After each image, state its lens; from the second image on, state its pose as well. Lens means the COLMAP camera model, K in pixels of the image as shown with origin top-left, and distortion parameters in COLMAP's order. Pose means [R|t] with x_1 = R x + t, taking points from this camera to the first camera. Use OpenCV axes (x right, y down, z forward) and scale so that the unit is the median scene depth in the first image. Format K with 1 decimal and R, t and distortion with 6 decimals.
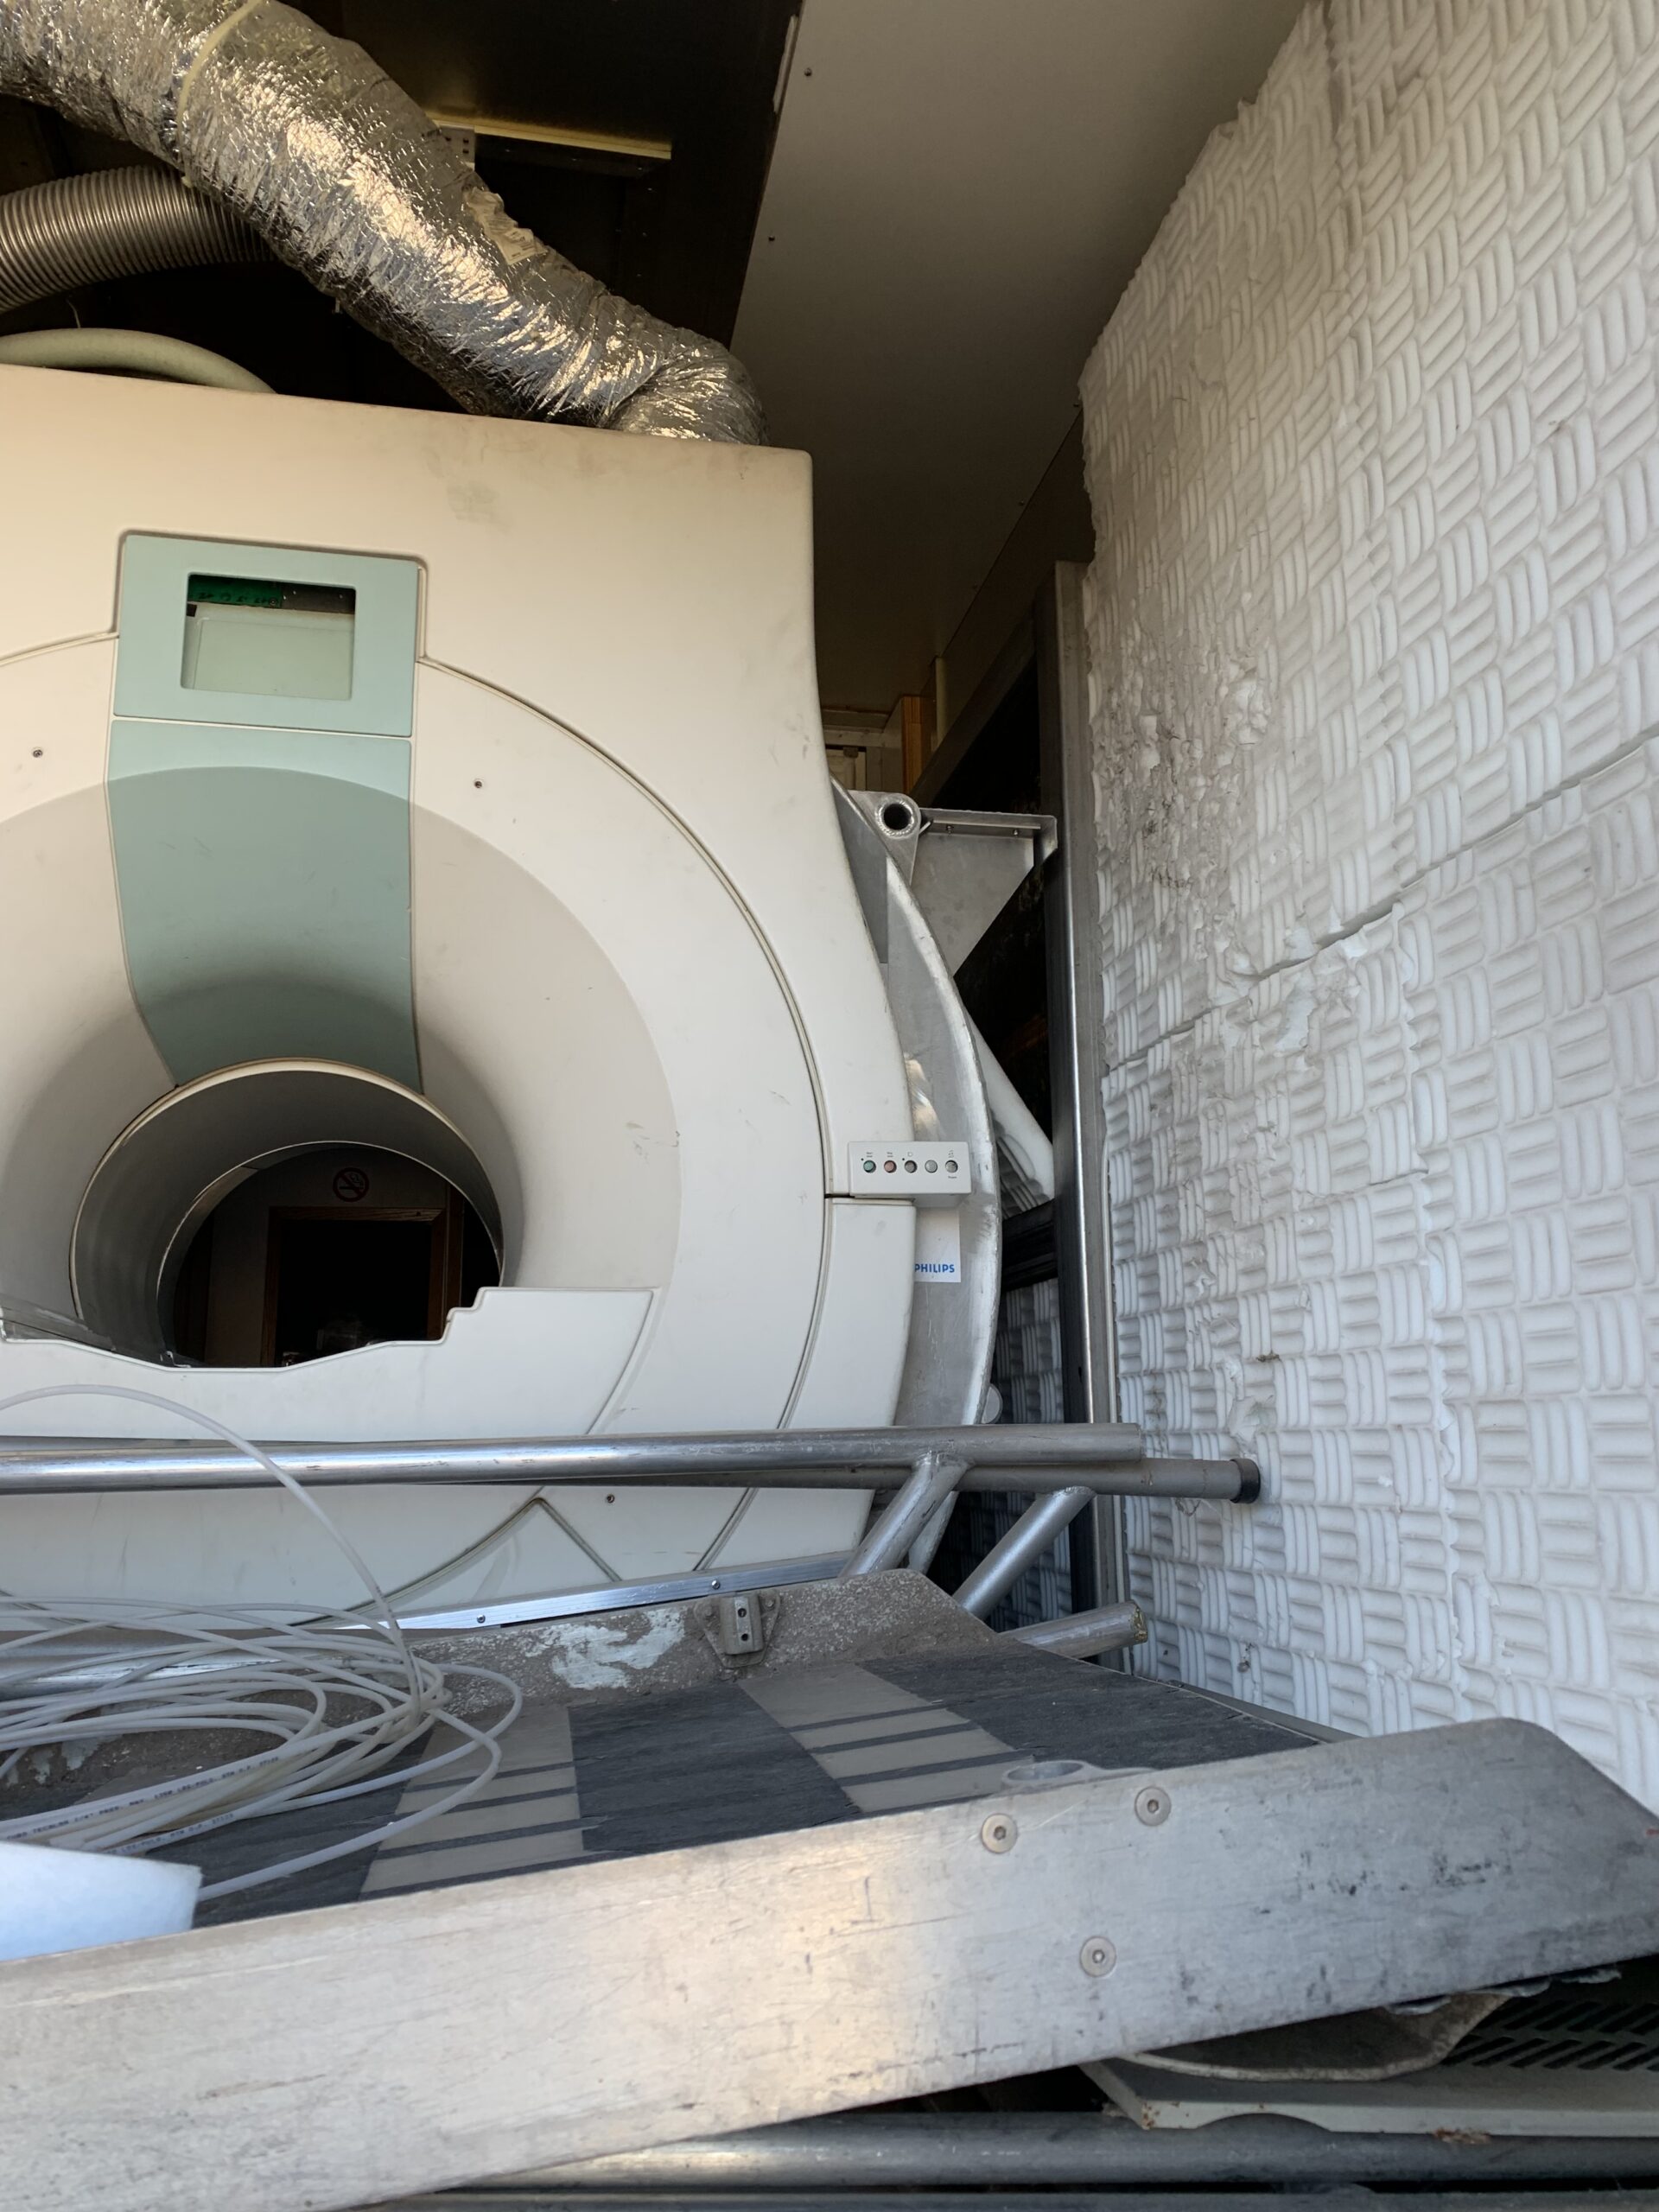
lens RADIAL K [[1723.2, 0, 829.5], [0, 1723.2, 1106.0], [0, 0, 1]] dist [0.048256, -0.059299]
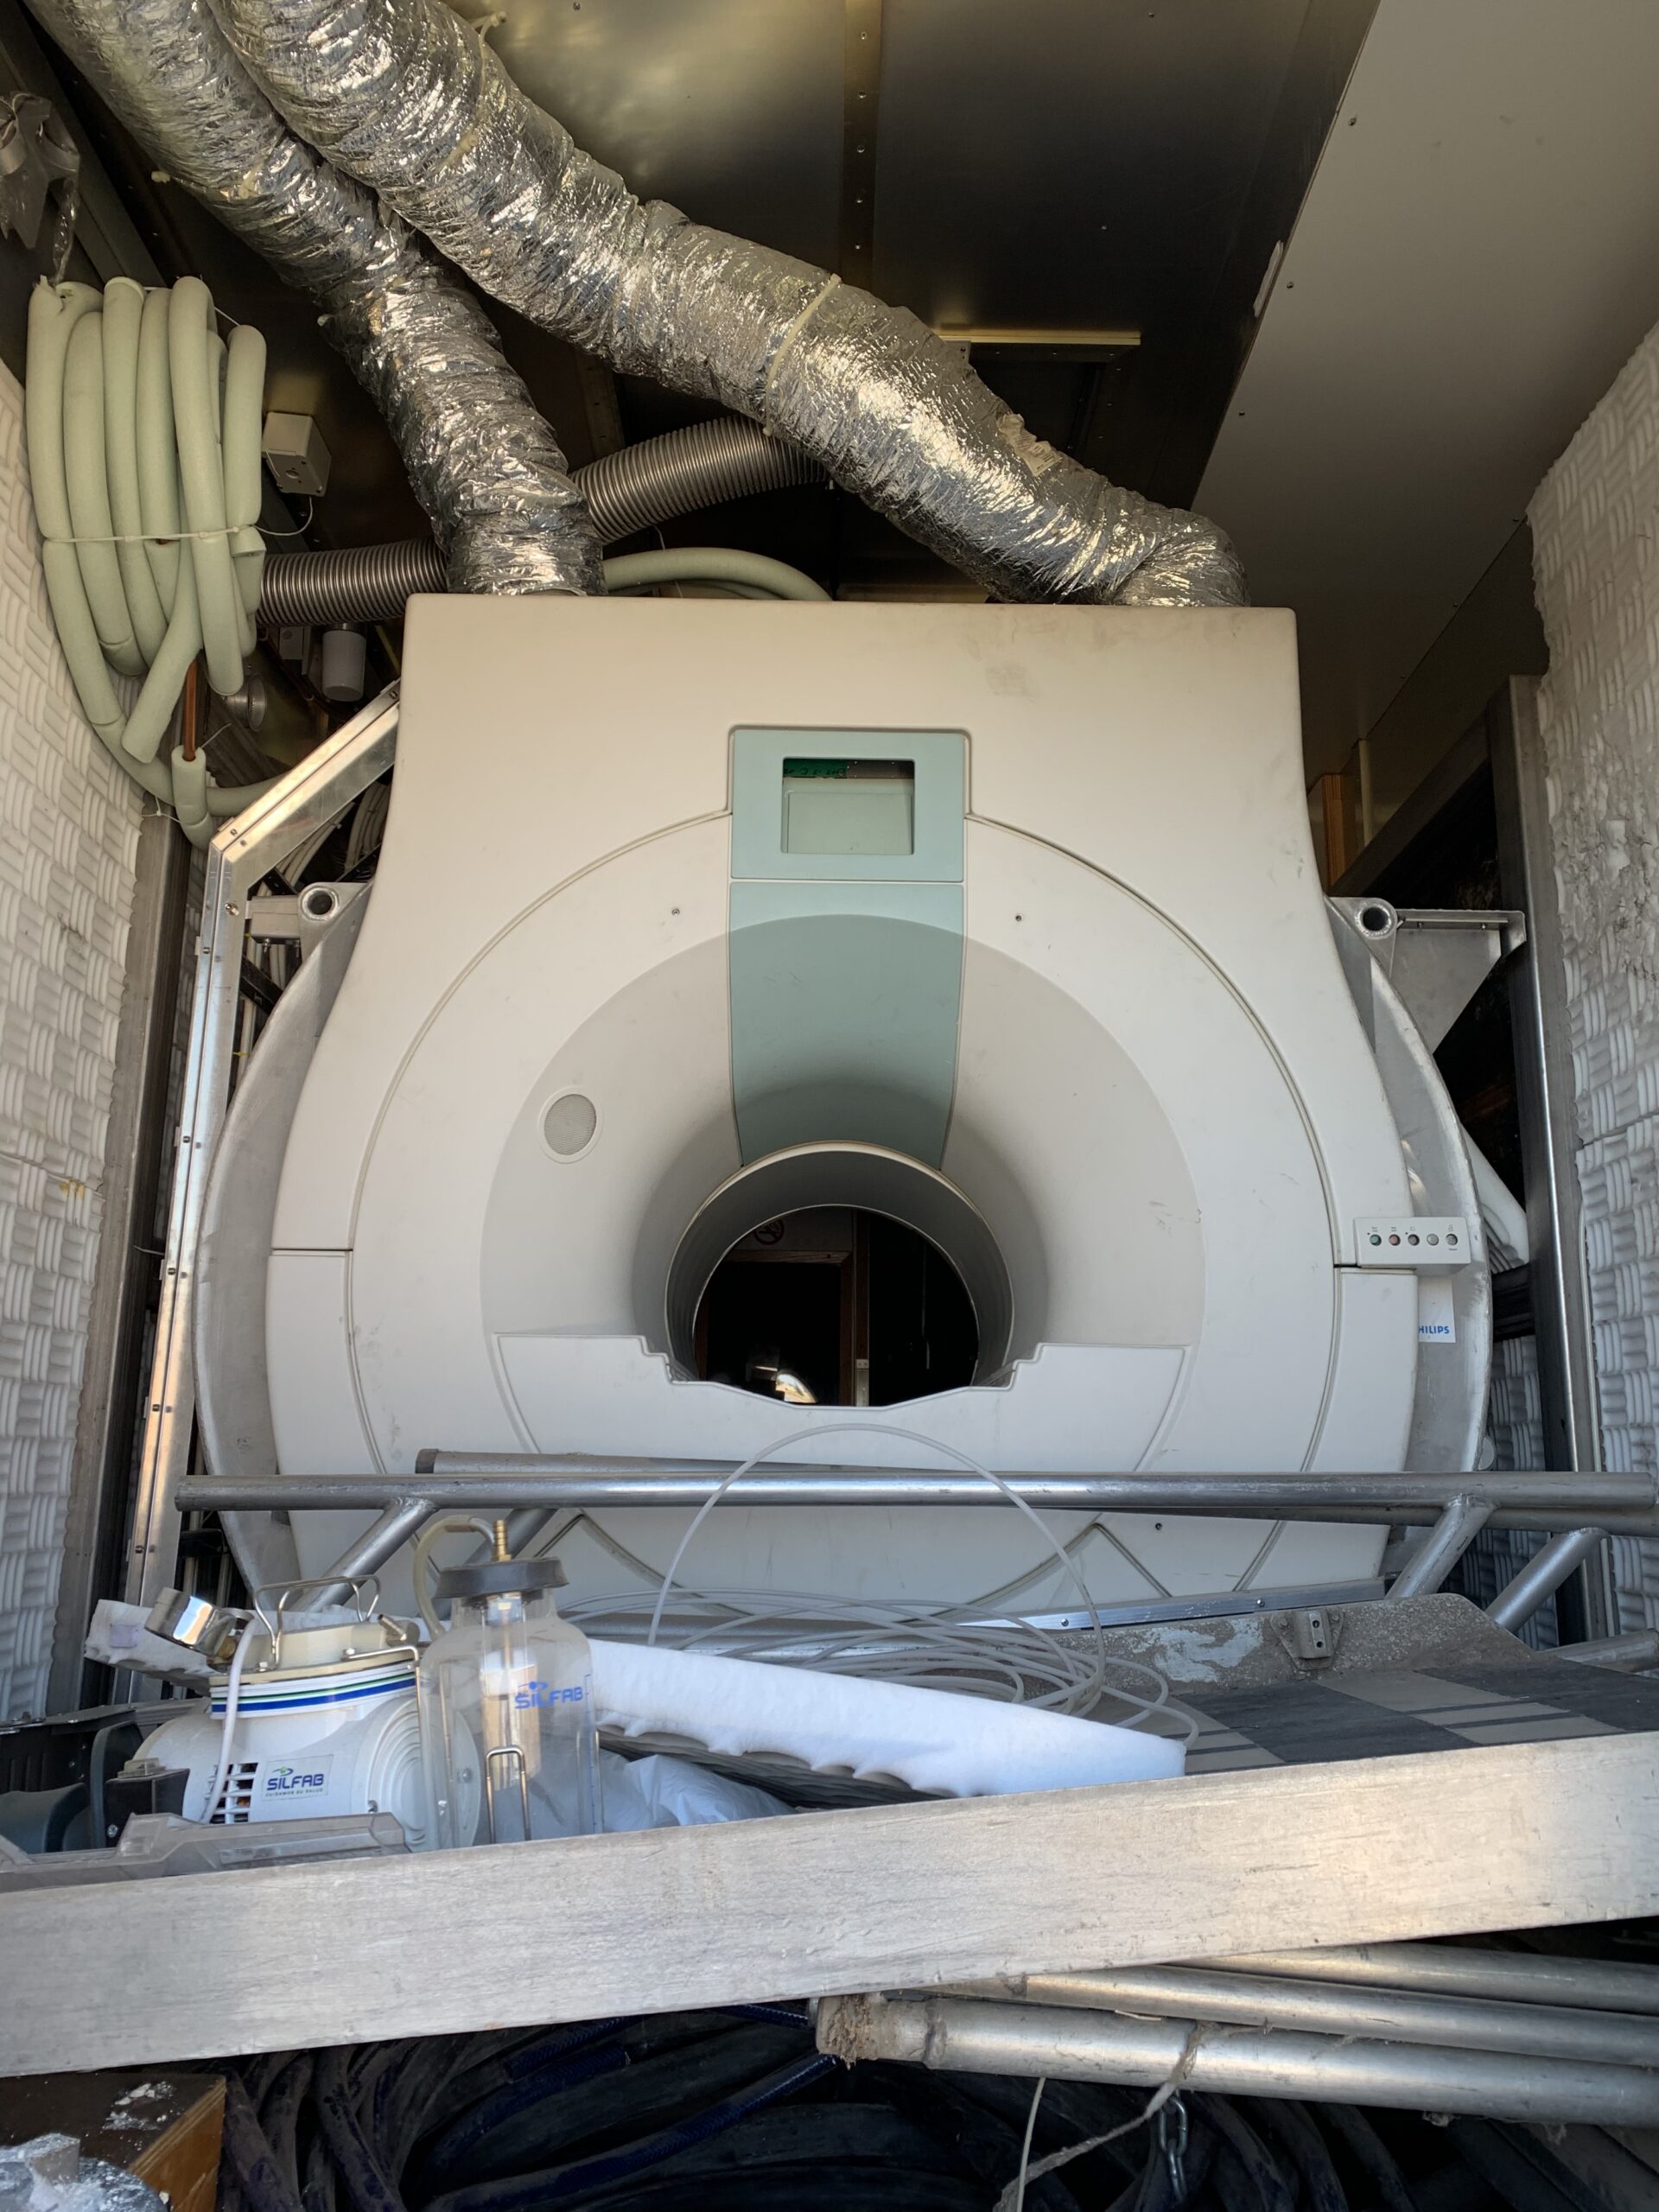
lens RADIAL K [[1730.5, 0, 829.5], [0, 1730.5, 1106.0], [0, 0, 1]] dist [0.008626, 0.012915]
pose [[0.981635, -0.019318, -0.189788, -0.104994], [0.015791, 0.999674, -0.020077, -0.033496], [0.190114, 0.016711, 0.981620, -0.177895]]
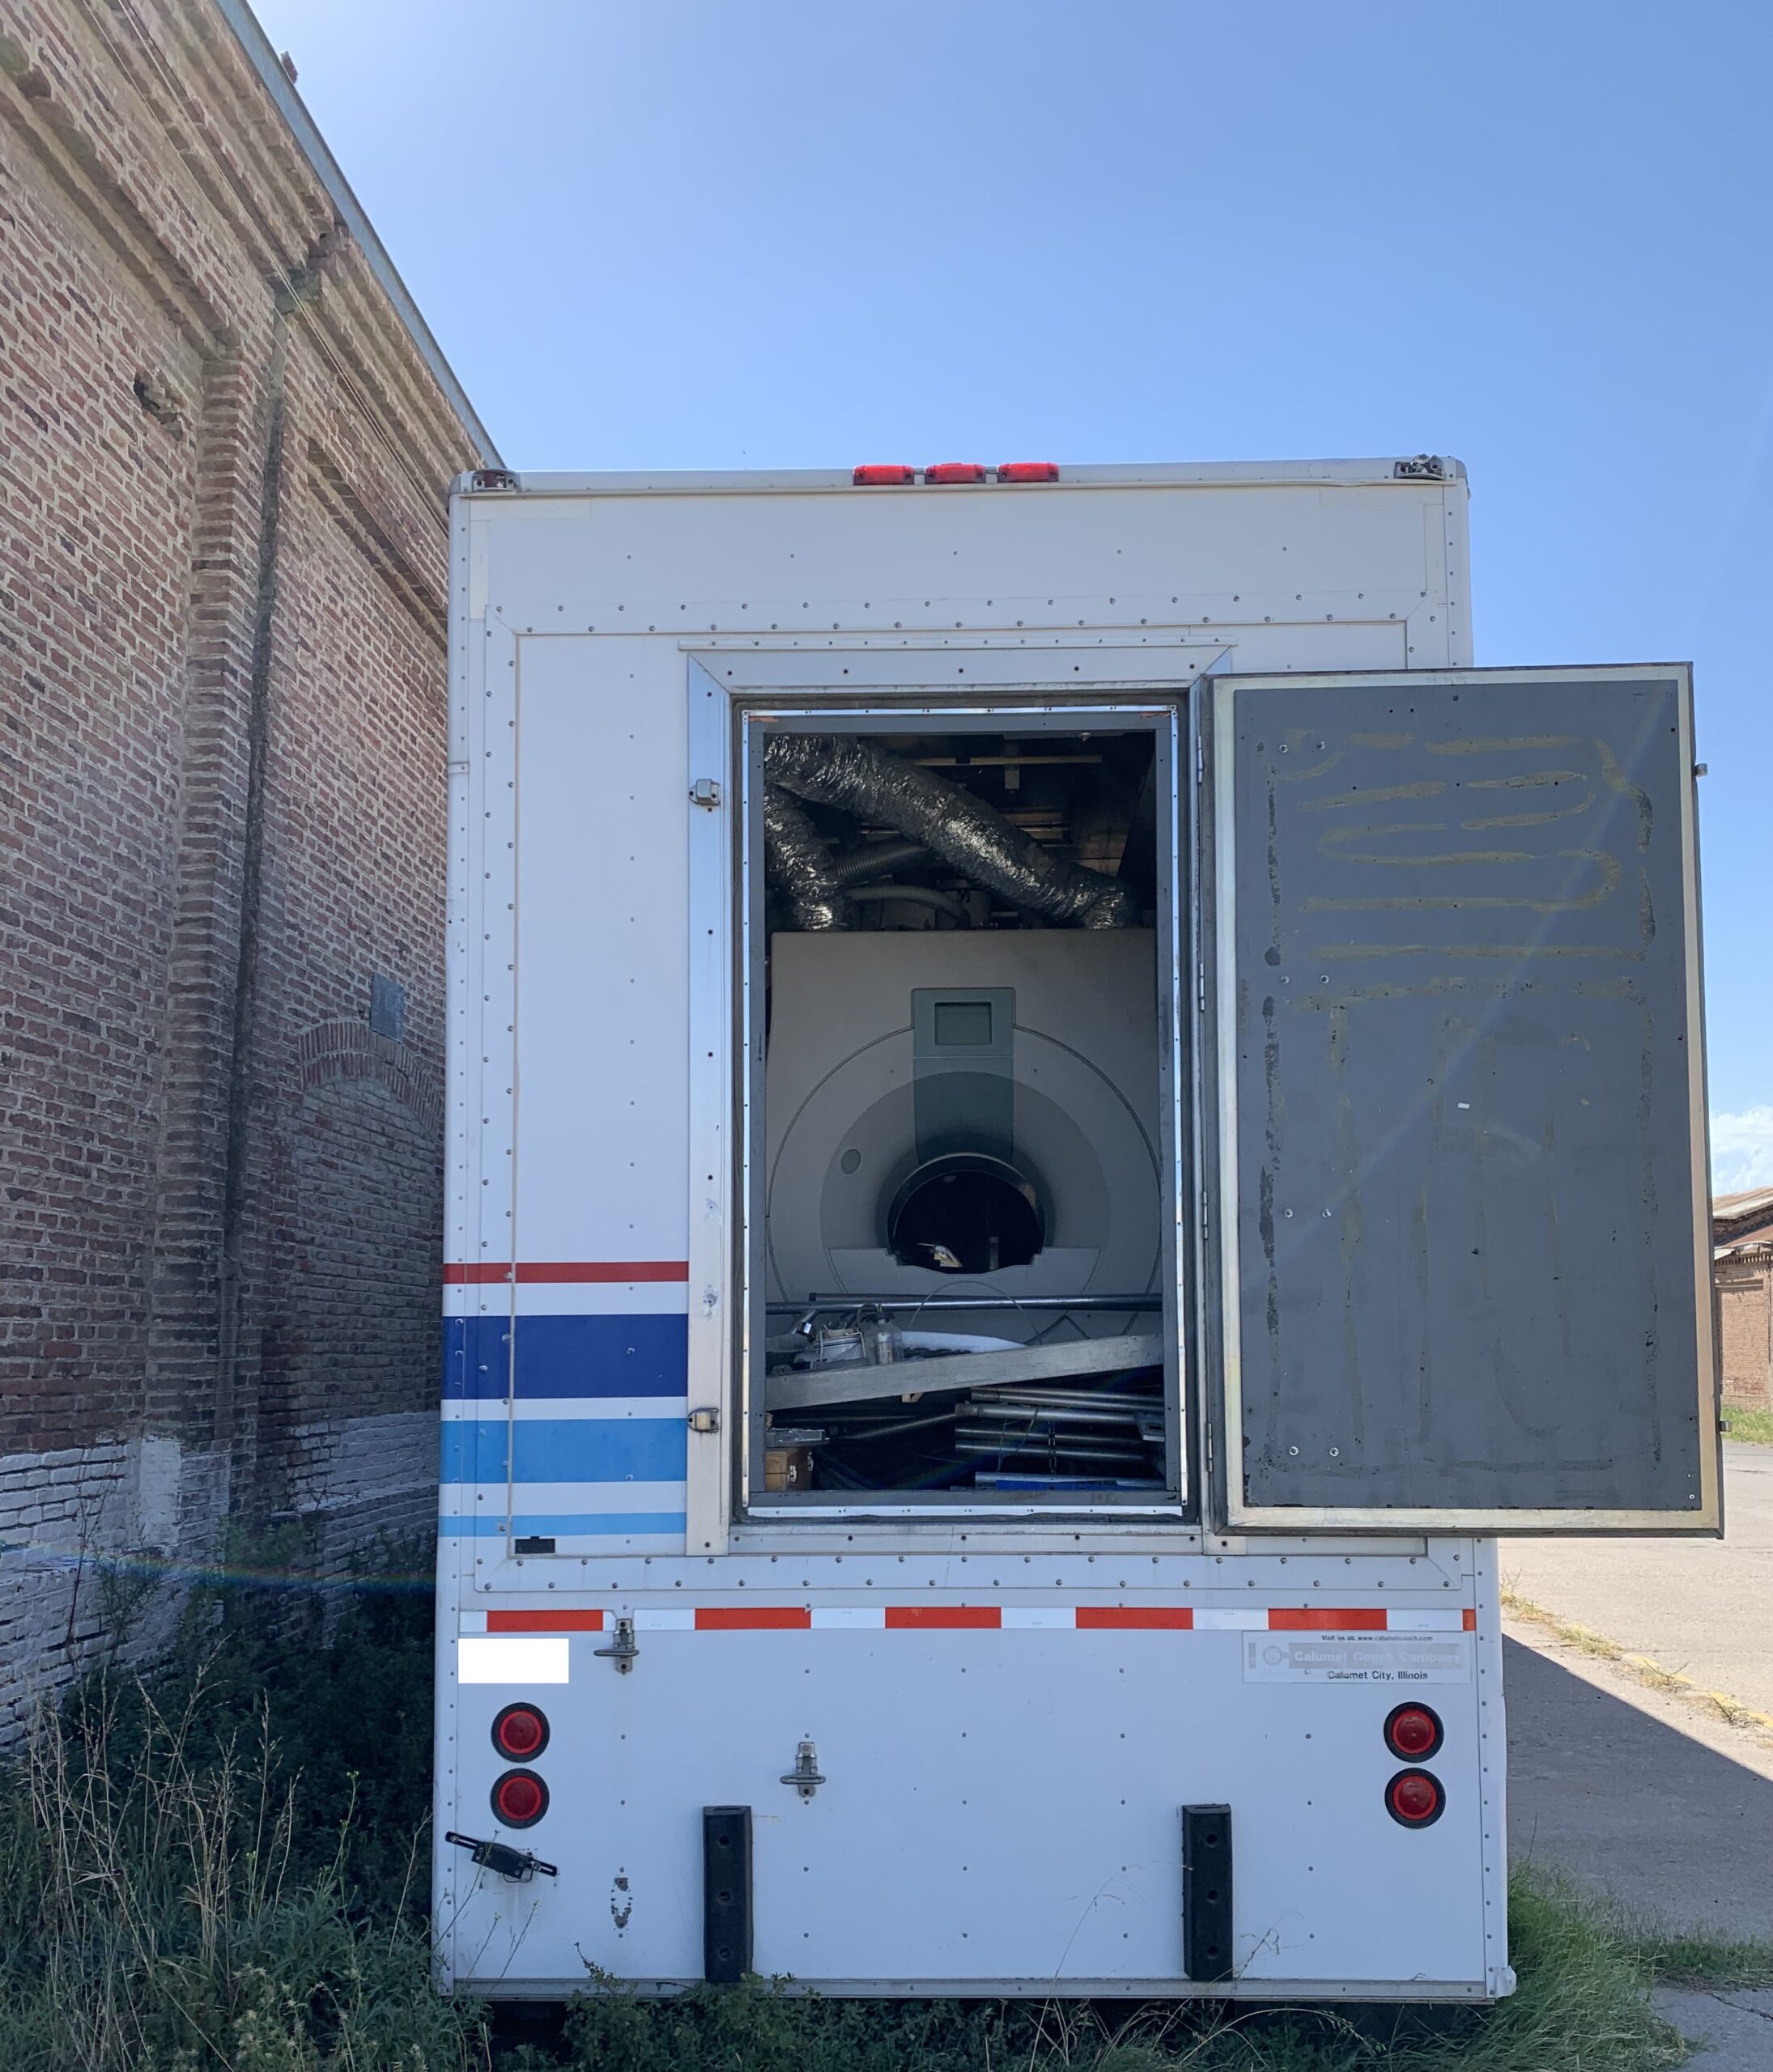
lens RADIAL K [[3215.5, 0, 886.5], [0, 3215.5, 1036.0], [0, 0, 1]] dist [0.212743, -0.008642]
pose [[0.974283, -0.017587, -0.224641, 0.709933], [0.036497, 0.996102, 0.080303, -0.646651], [0.222353, -0.086437, 0.971127, -3.992978]]
